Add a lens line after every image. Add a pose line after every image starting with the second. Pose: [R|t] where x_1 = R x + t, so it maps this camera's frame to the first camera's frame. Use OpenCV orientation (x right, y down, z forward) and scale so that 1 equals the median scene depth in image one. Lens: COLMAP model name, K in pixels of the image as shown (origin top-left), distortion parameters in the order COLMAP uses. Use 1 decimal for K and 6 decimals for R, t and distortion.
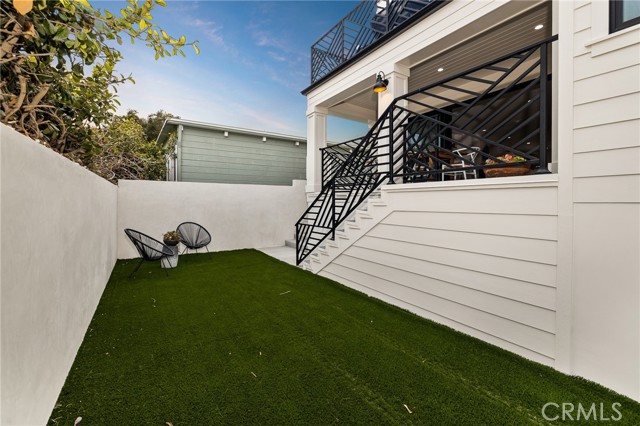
lens RADIAL K [[277.0, 0, 320.7], [0, 277.0, 206.3], [0, 0, 1]] dist [-0.003472, -0.000336]
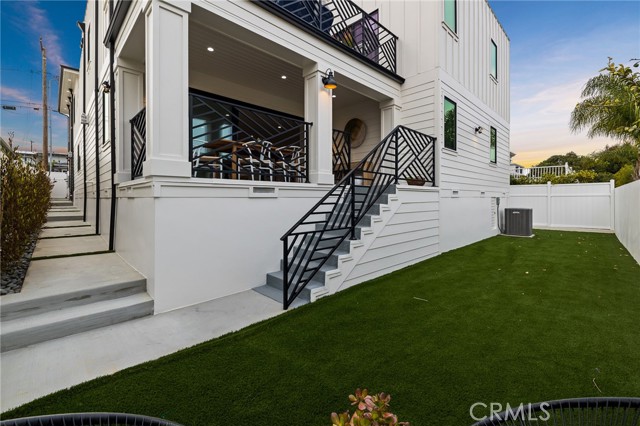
lens RADIAL K [[277.0, 0, 317.7], [0, 277.0, 198.5], [0, 0, 1]] dist [-0.003472, -0.000336]
pose [[-0.189177, -0.007076, 0.981918, -0.791285], [0.015699, 0.999824, 0.010229, -0.021923], [-0.981818, 0.017350, -0.189032, 1.263888]]
